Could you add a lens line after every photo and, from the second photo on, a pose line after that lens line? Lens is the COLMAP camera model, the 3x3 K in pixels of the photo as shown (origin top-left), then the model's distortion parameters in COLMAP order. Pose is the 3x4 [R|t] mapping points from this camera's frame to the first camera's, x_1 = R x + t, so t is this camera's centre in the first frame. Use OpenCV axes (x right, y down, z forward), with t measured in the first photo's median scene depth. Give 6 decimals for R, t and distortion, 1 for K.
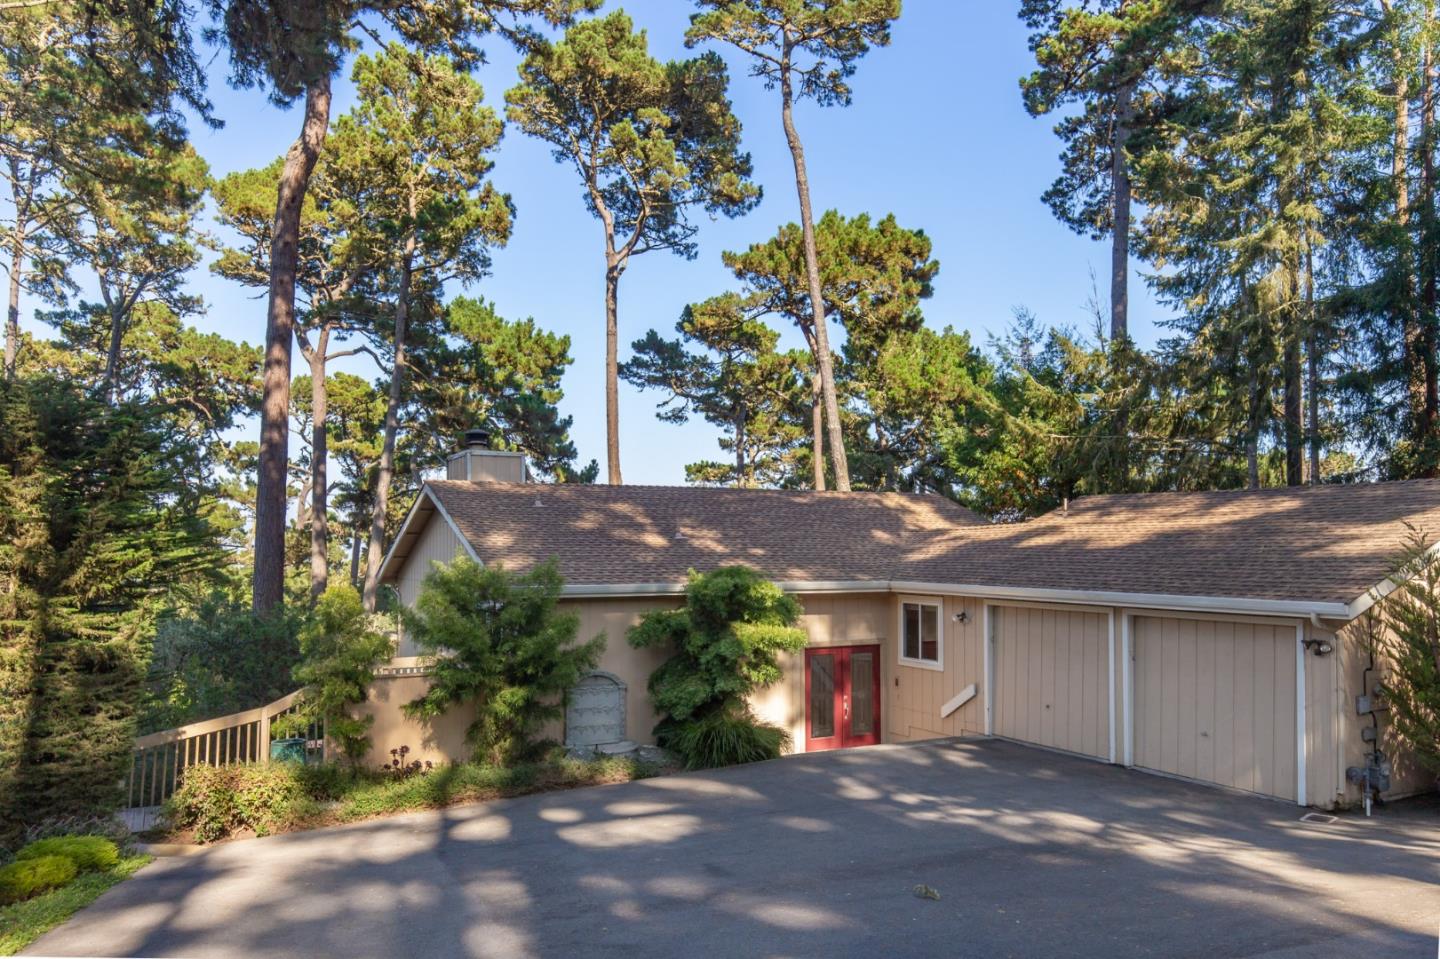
lens RADIAL K [[1155.5, 0, 721.6], [0, 1155.5, 520.6], [0, 0, 1]] dist [-0.000731, -0.003105]
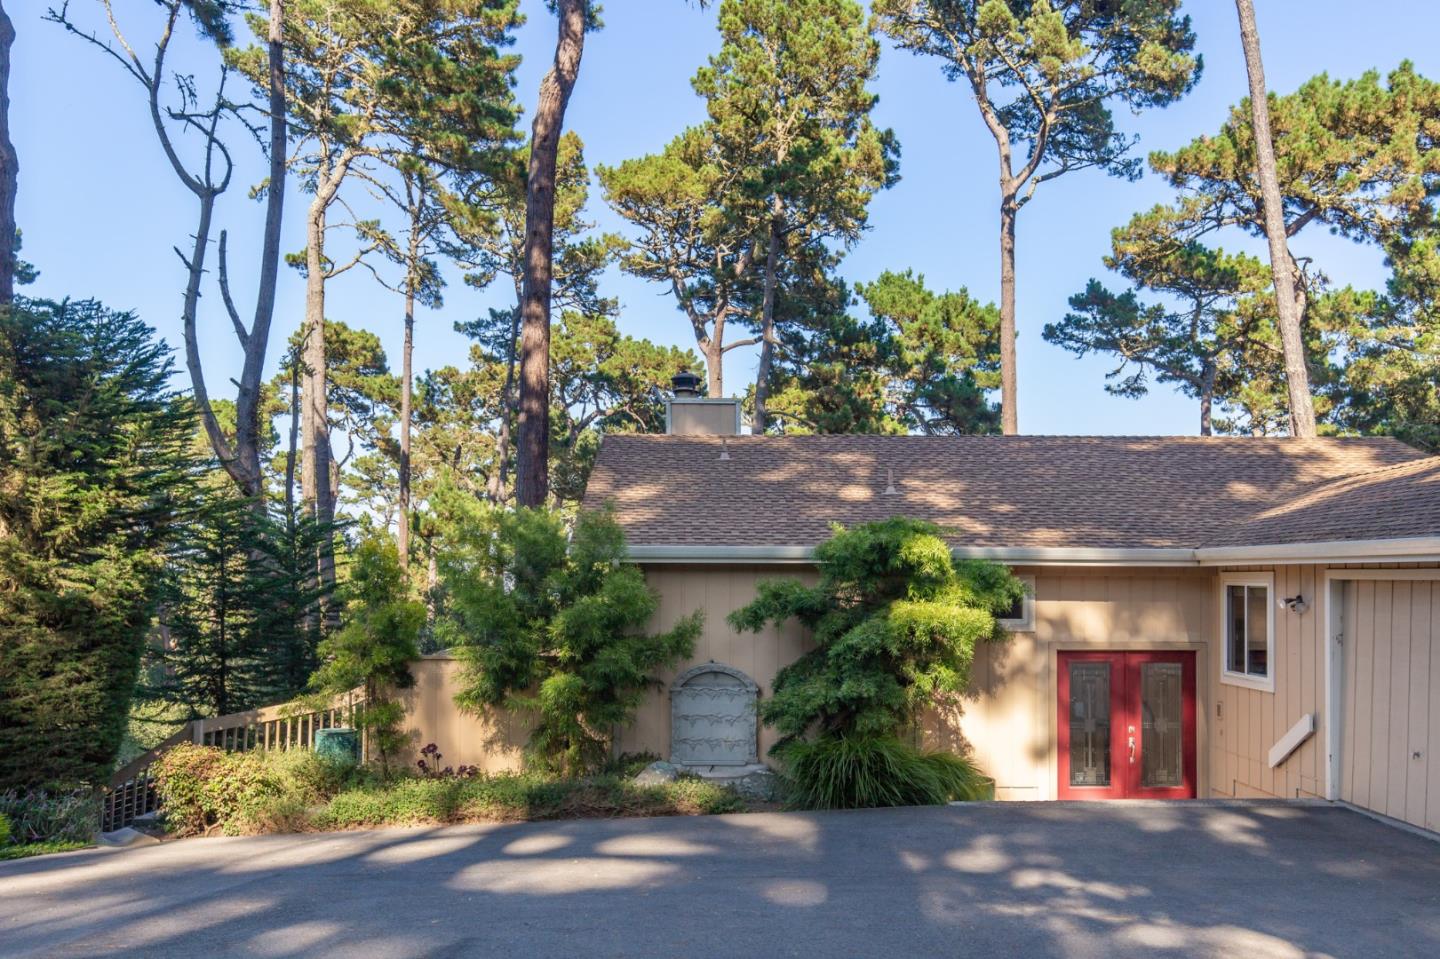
lens RADIAL K [[1237.4, 0, 691.5], [0, 1237.4, 571.2], [0, 0, 1]] dist [0.007833, -0.008819]
pose [[0.885457, 0.000612, -0.464722, 0.116717], [0.005876, 0.999904, 0.012512, 0.029346], [0.464685, -0.013810, 0.885368, 0.145370]]
